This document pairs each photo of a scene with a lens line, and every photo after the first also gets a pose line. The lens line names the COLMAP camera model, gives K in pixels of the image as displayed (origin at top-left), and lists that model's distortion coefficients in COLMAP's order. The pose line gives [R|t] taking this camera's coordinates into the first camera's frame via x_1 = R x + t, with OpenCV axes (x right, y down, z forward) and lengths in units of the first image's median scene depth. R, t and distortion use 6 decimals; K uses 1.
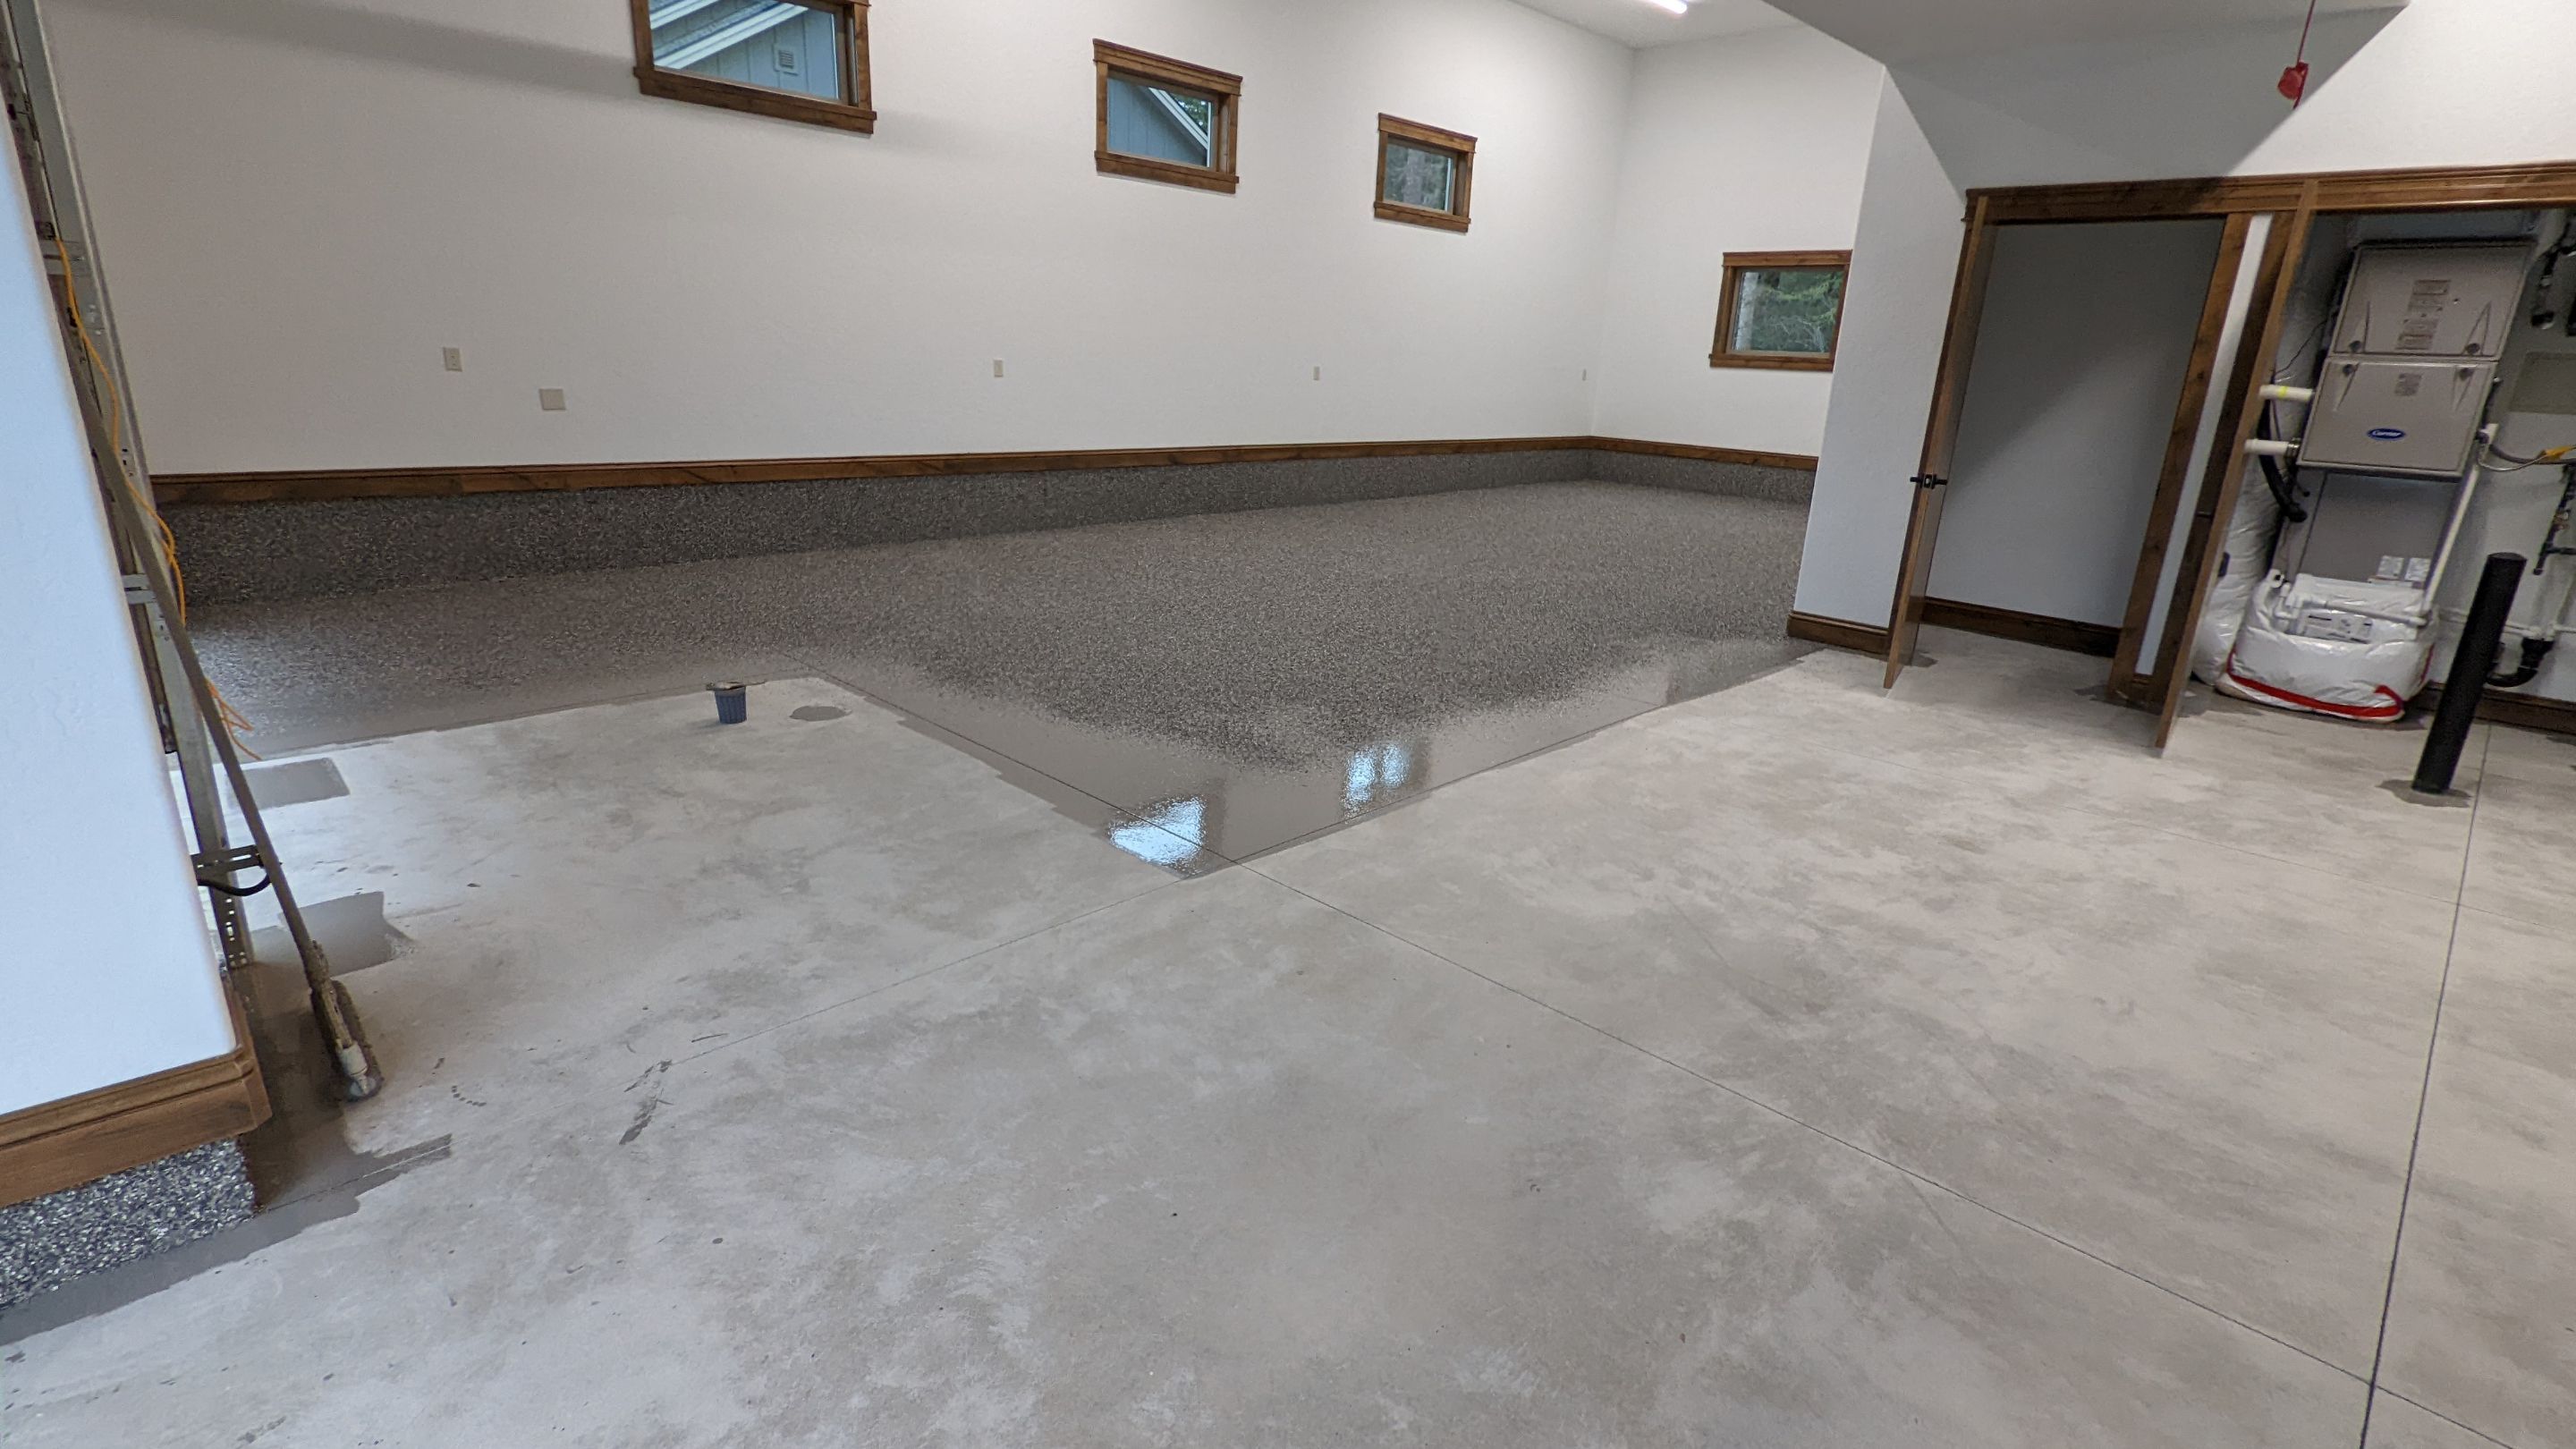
lens RADIAL K [[1222.5, 0, 1295.1], [0, 1222.5, 732.2], [0, 0, 1]] dist [-0.002573, 0.001026]
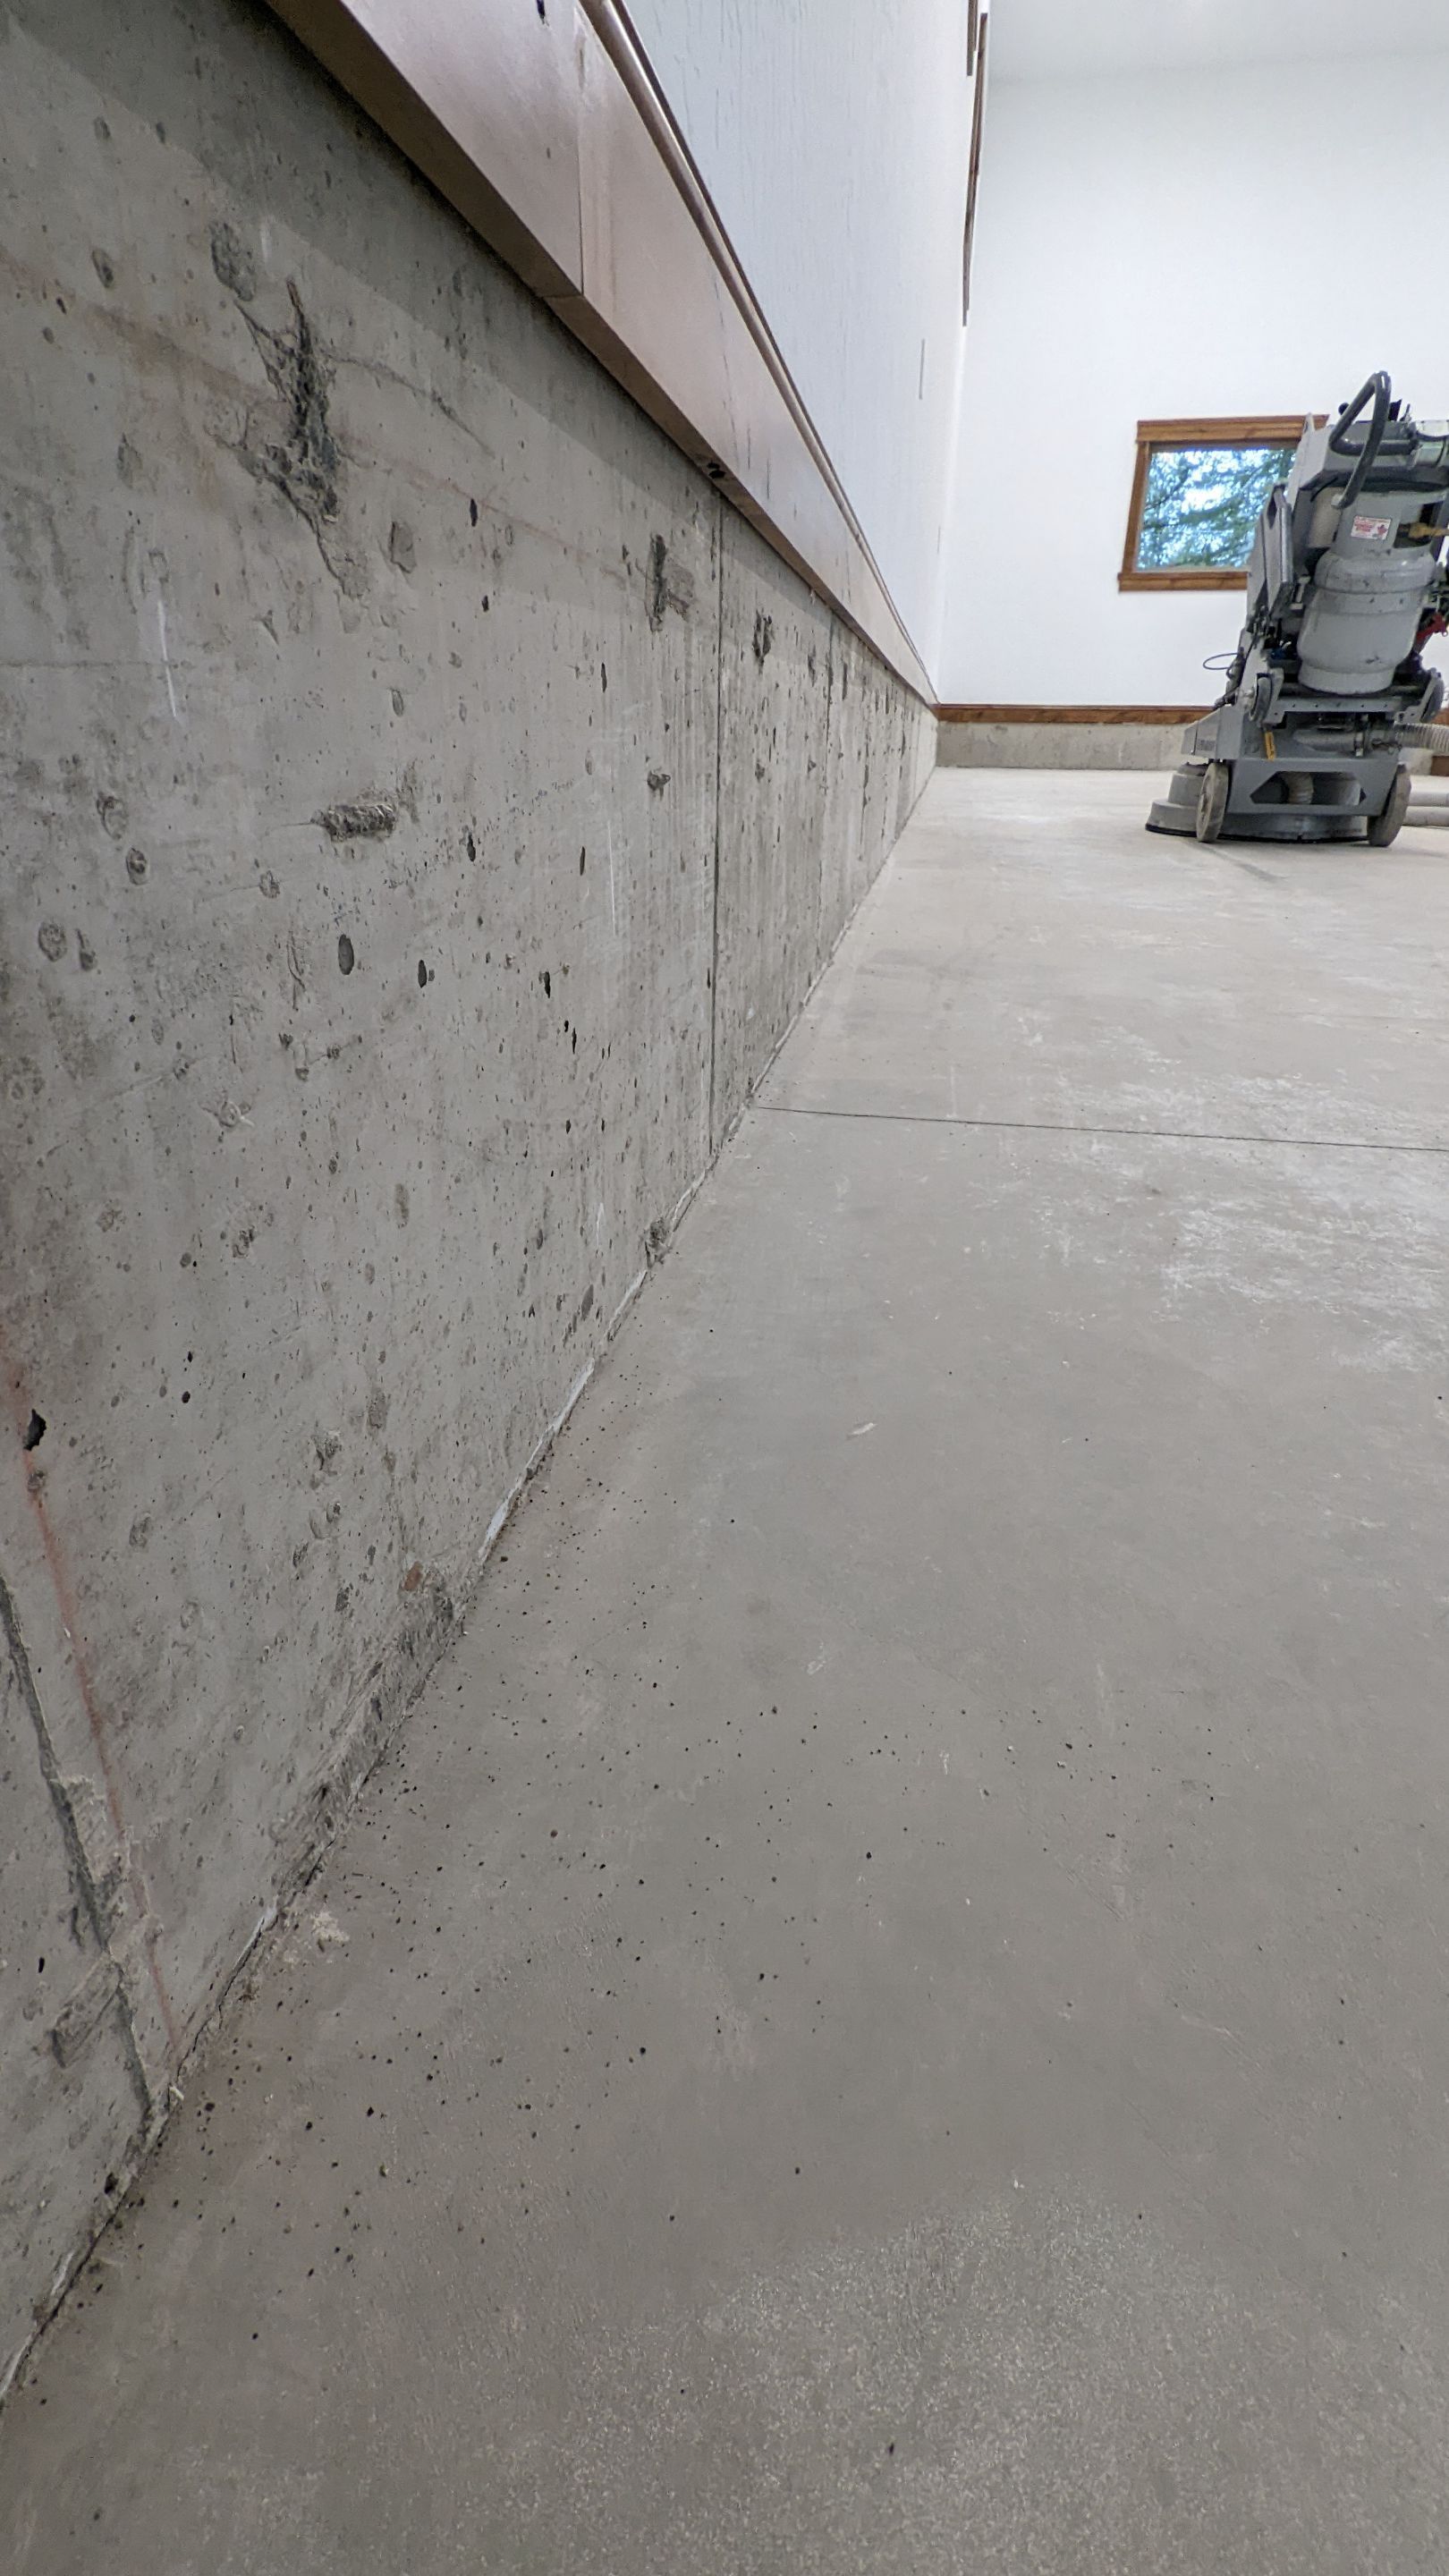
lens RADIAL K [[1222.5, 0, 722.2], [0, 1222.5, 1304.3], [0, 0, 1]] dist [-0.002573, 0.001026]
pose [[0.819697, -0.270989, 0.504641, -0.888068], [0.191419, 0.959954, 0.204564, -0.190051], [-0.539867, -0.071082, 0.838744, 1.148204]]
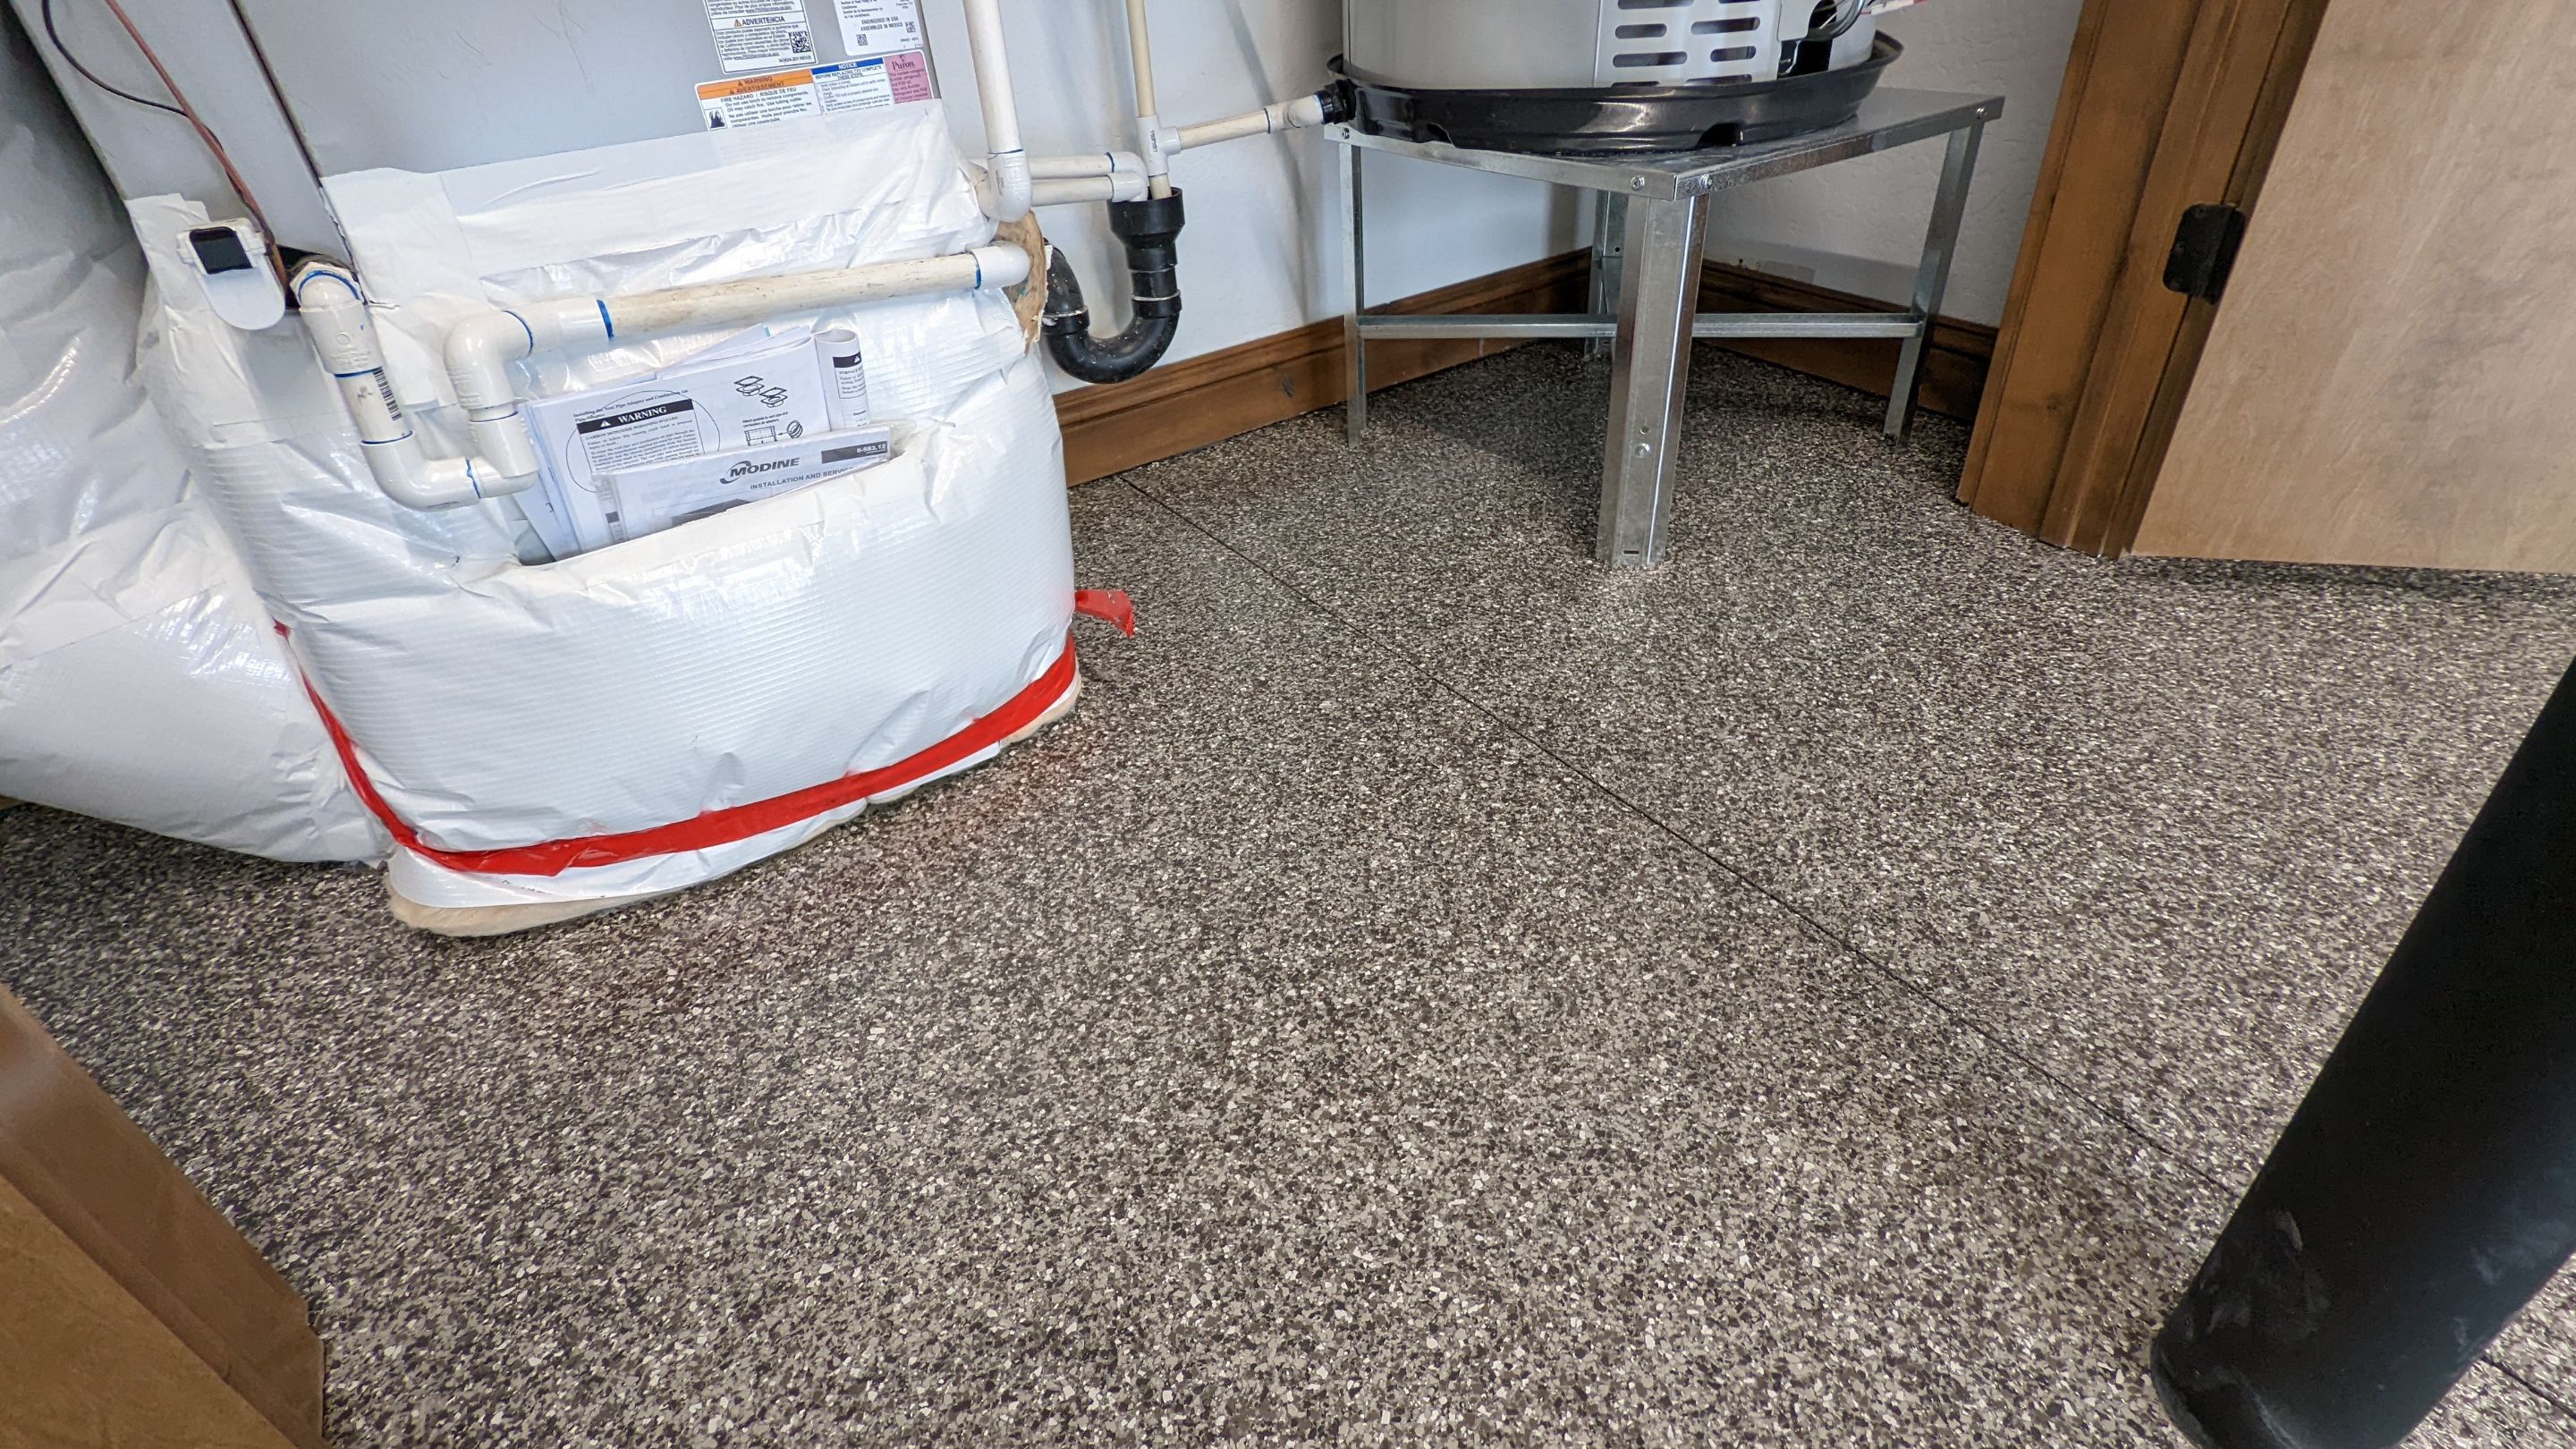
lens RADIAL K [[1222.5, 0, 1304.7], [0, 1222.5, 728.9], [0, 0, 1]] dist [-0.002573, 0.001026]
pose [[0.179316, -0.601974, 0.778122, 0.710832], [0.359928, 0.776249, 0.517580, -0.115459], [-0.915586, 0.187257, 0.355861, 0.878438]]
